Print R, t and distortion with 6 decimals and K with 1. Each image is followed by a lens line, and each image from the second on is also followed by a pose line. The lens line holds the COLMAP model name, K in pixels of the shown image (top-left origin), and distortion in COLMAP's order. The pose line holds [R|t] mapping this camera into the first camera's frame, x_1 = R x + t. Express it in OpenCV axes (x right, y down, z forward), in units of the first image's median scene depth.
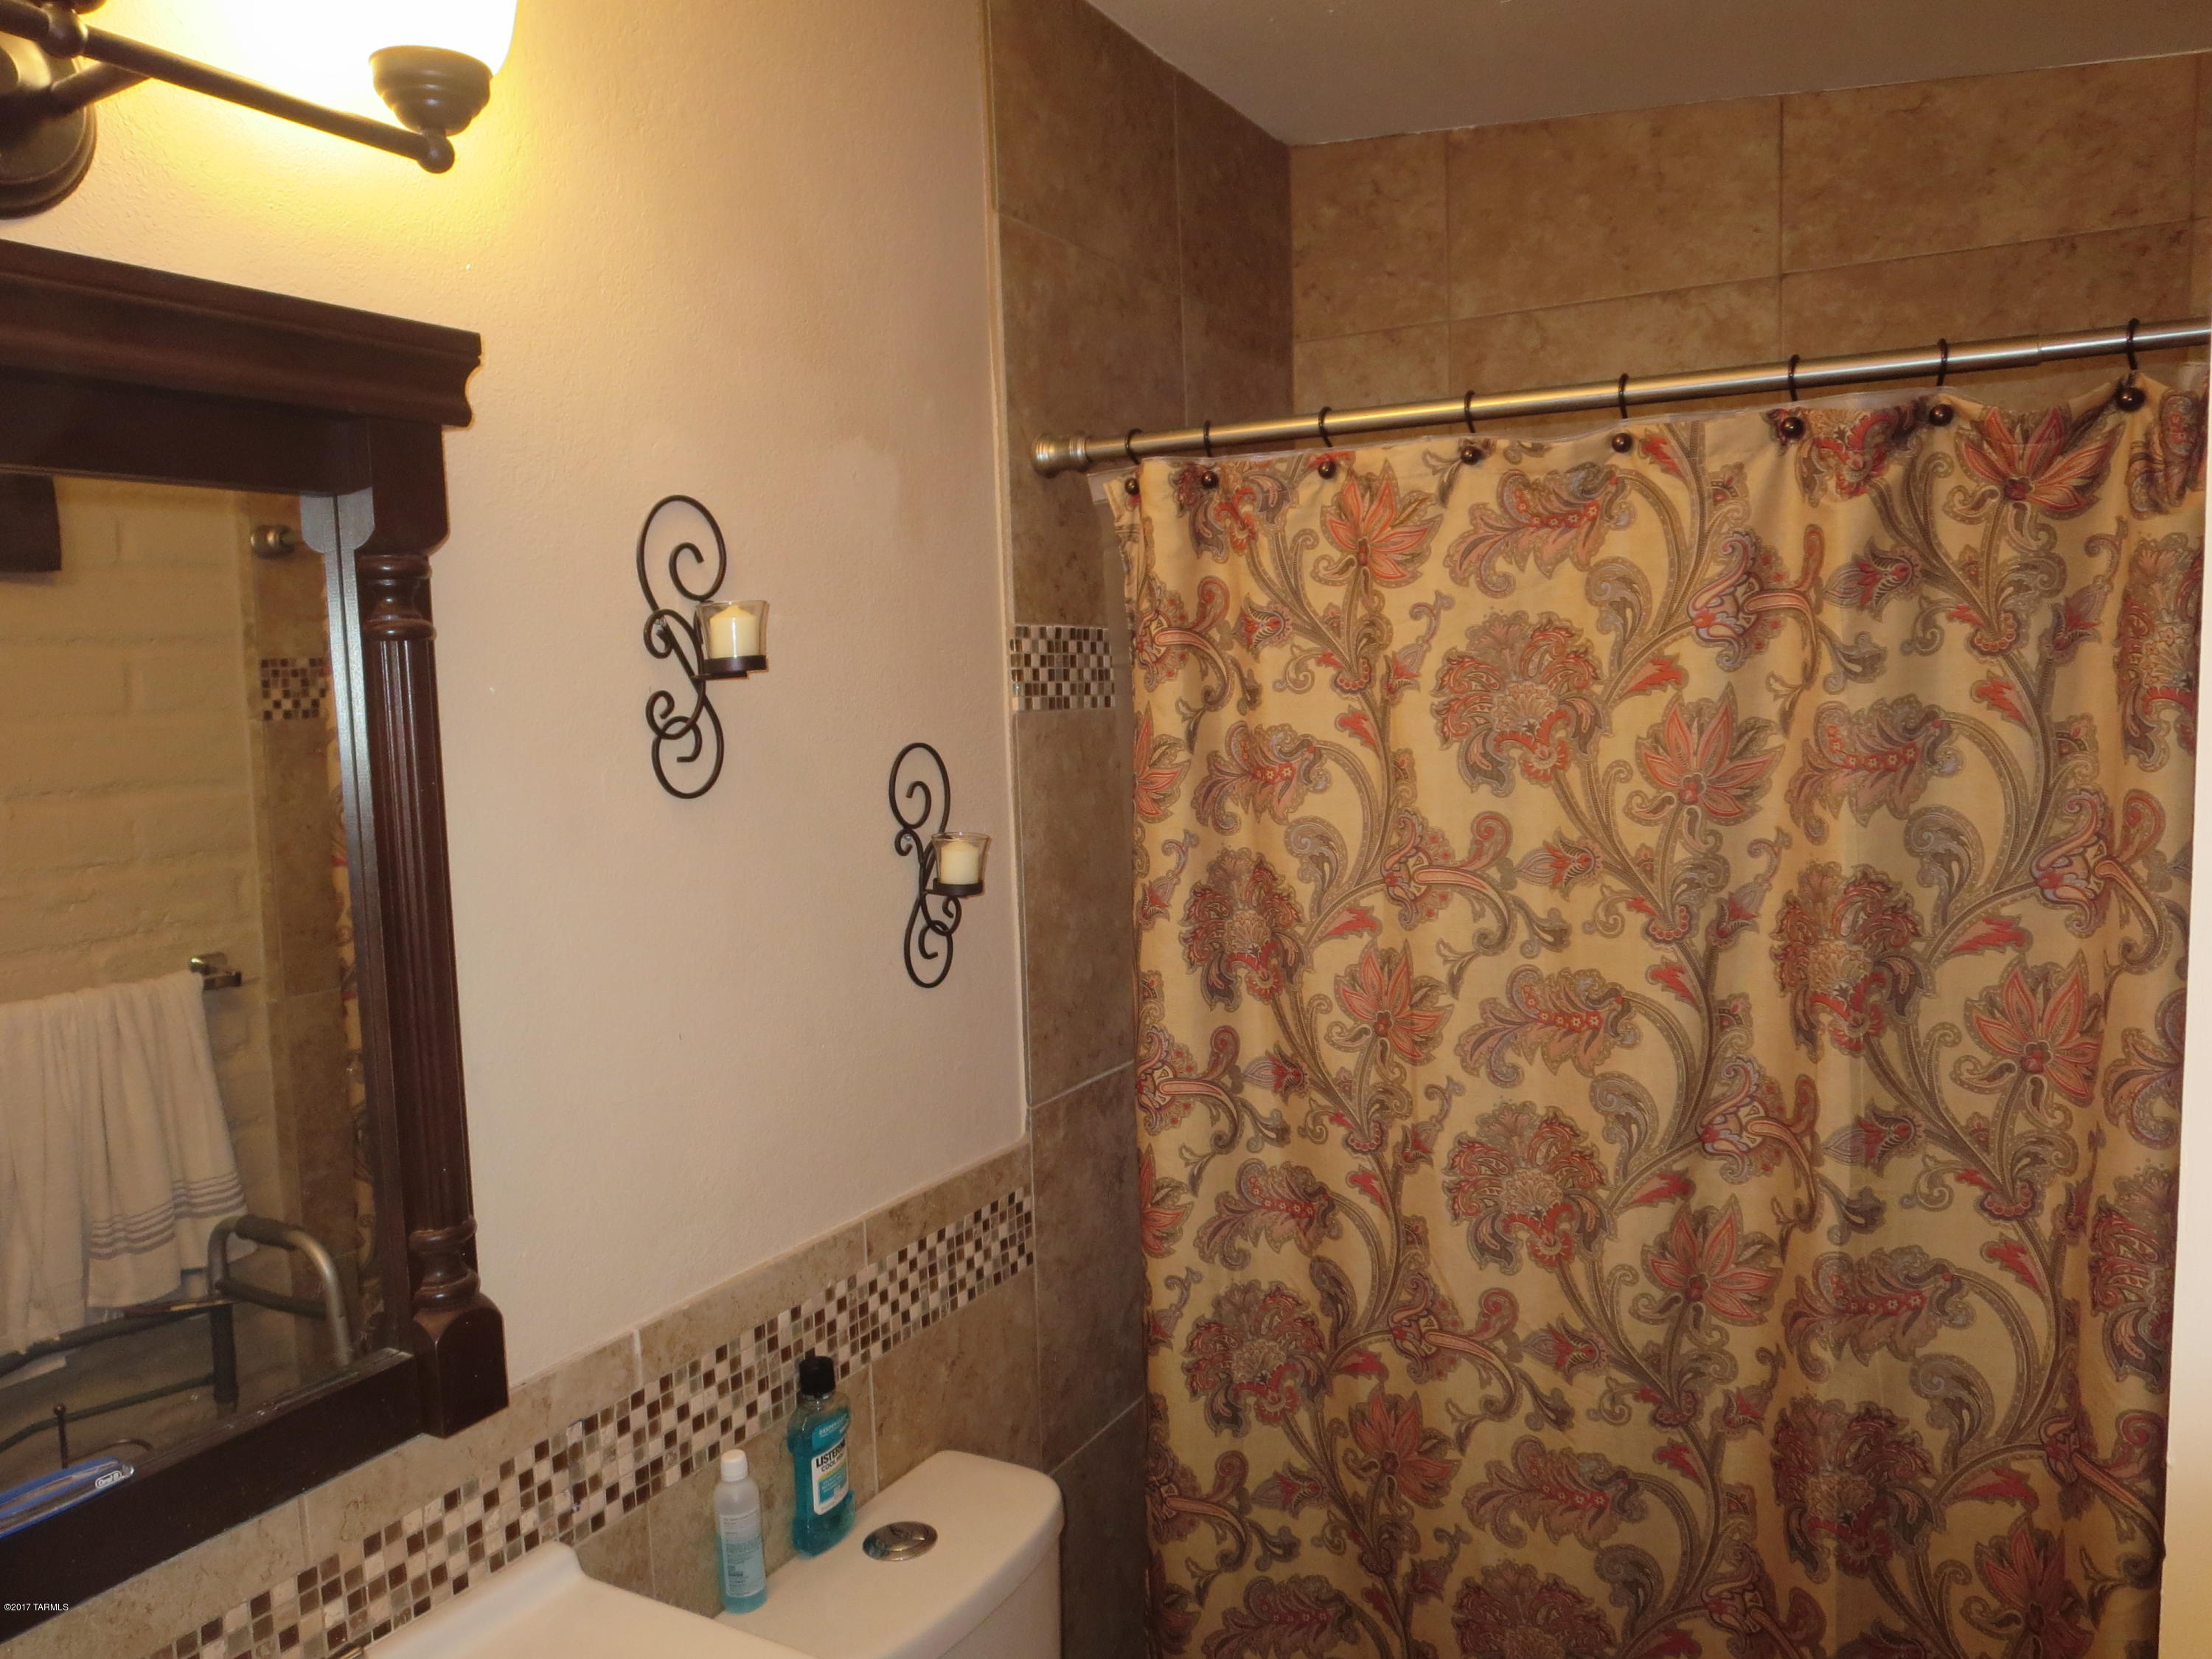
lens RADIAL K [[1576.0, 0, 1106.0], [0, 1576.0, 829.5], [0, 0, 1]] dist [-0.032896, -0.000087]
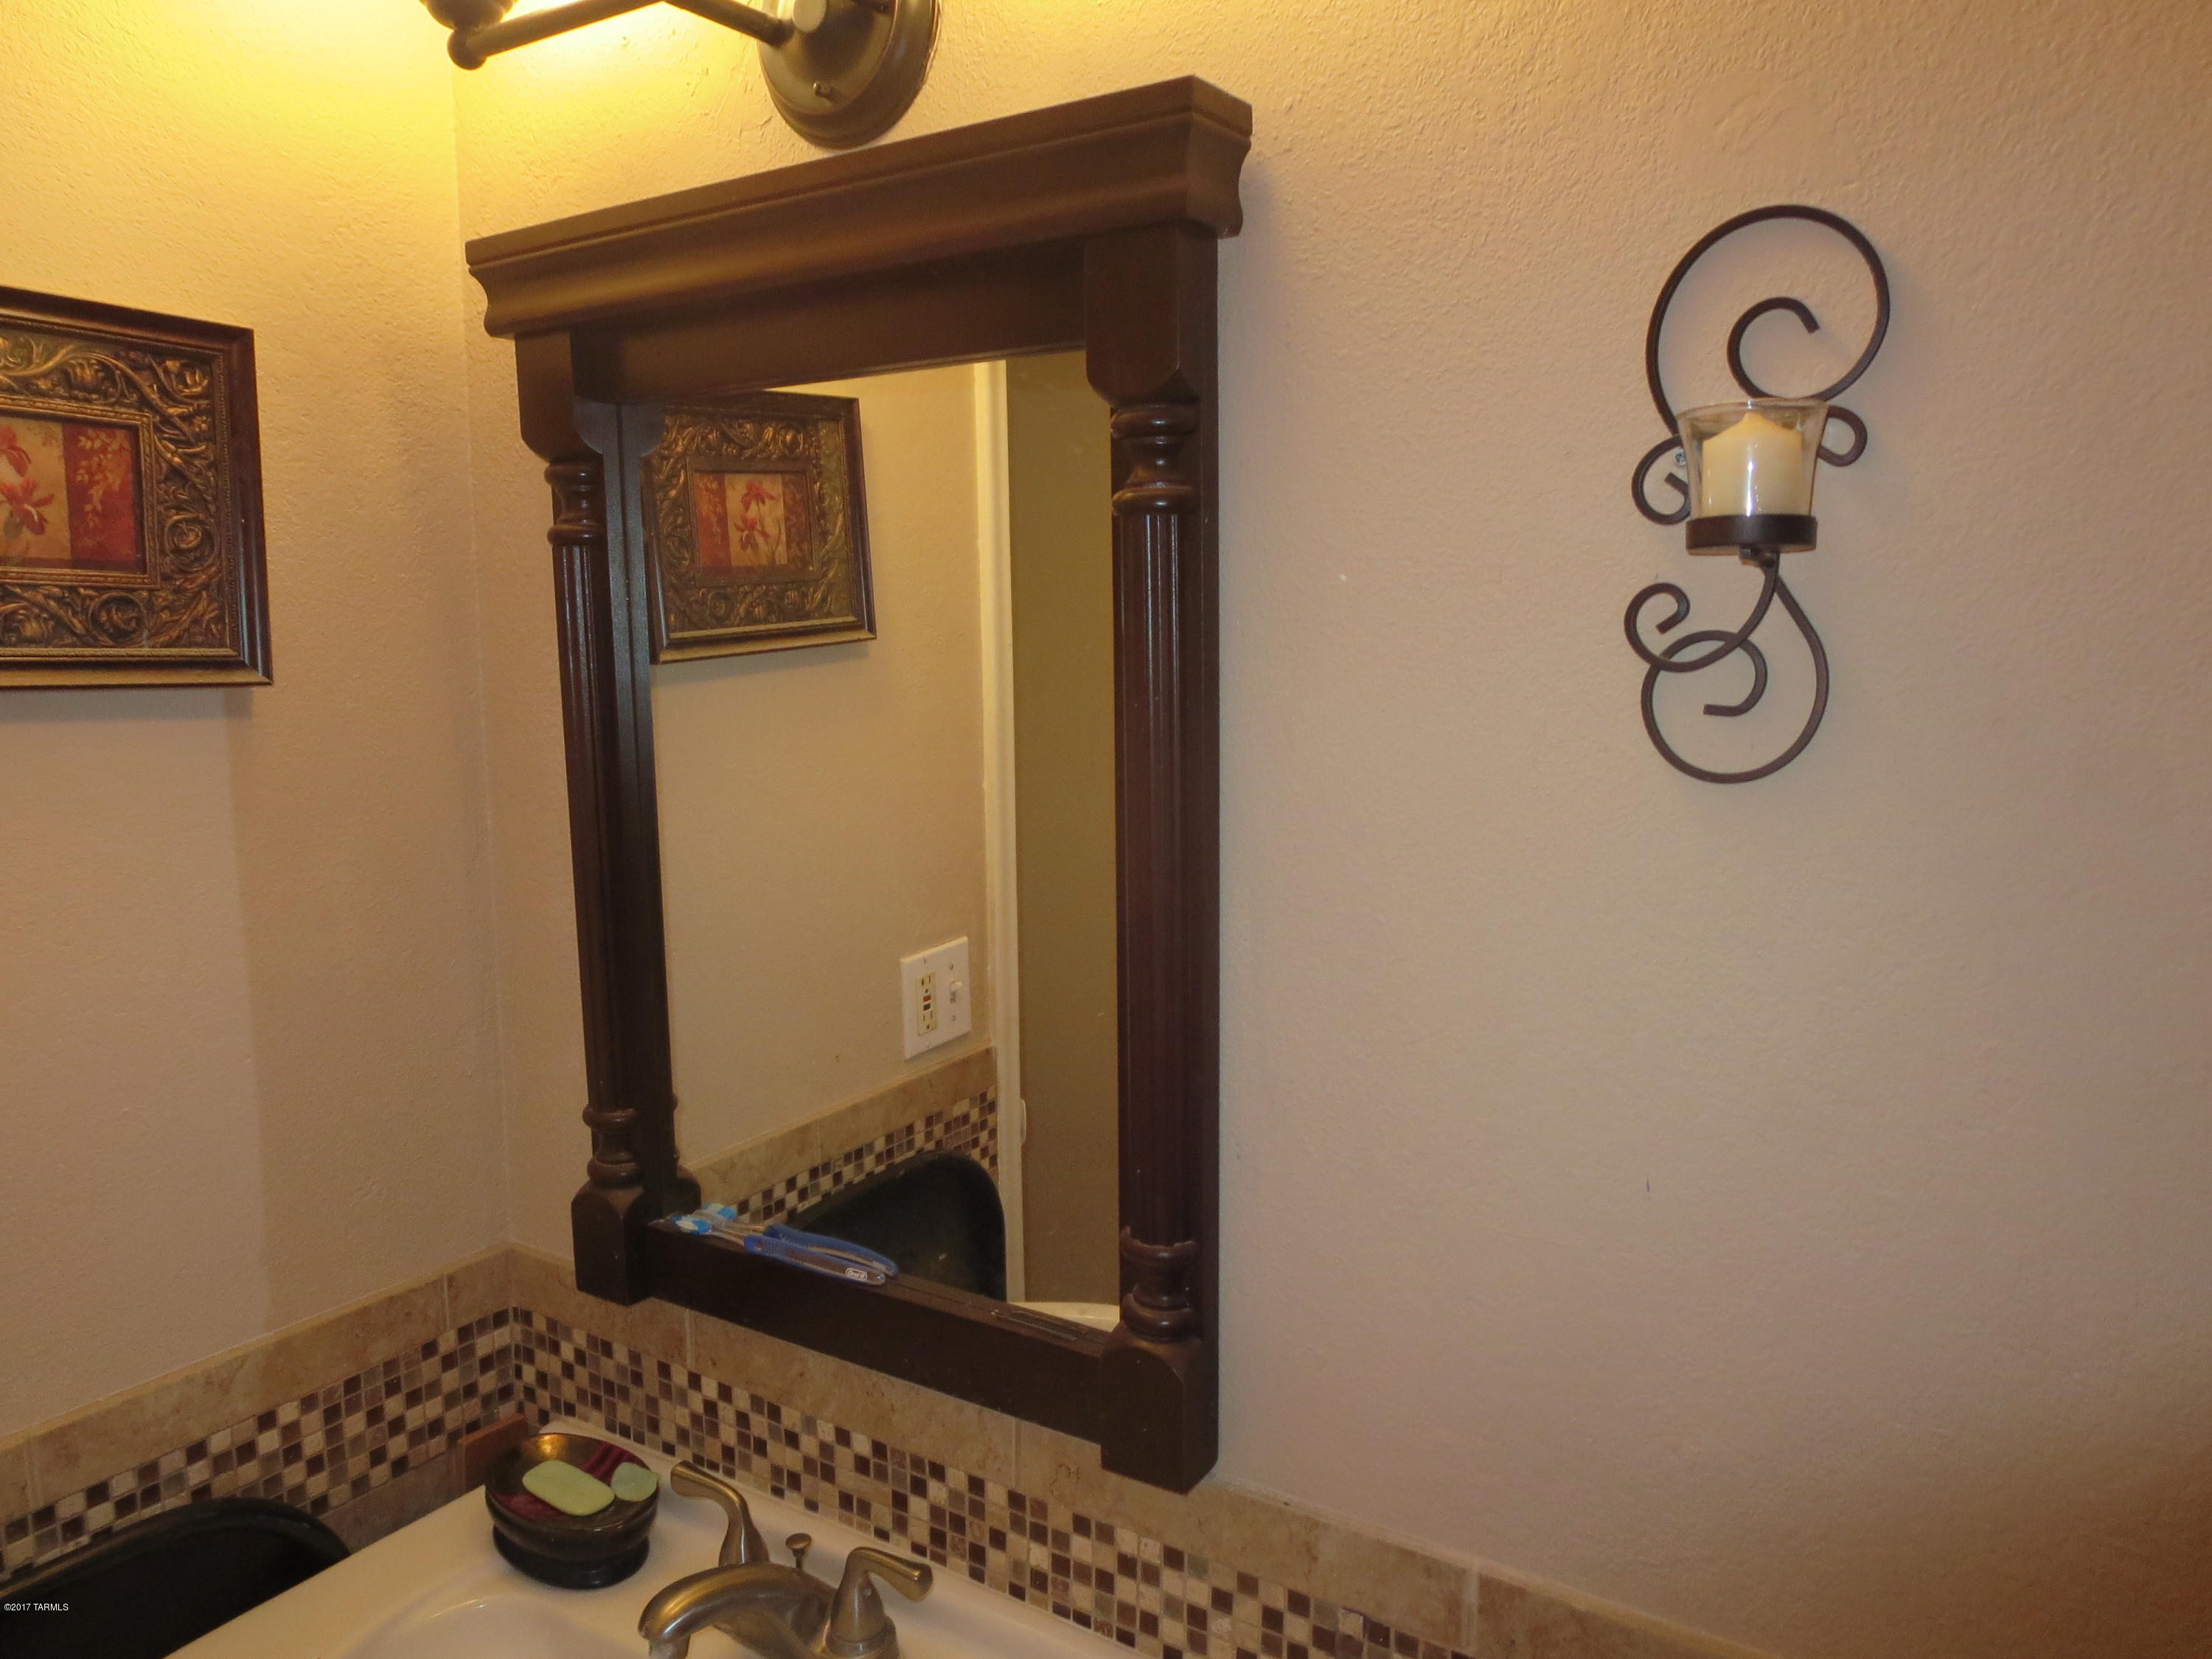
lens RADIAL K [[1576.0, 0, 1106.0], [0, 1576.0, 829.5], [0, 0, 1]] dist [-0.032896, -0.000087]
pose [[-0.069929, 0.168224, -0.983265, 0.348702], [-0.086878, 0.980906, 0.173999, -0.096907], [0.993762, 0.097591, -0.053979, 0.995408]]
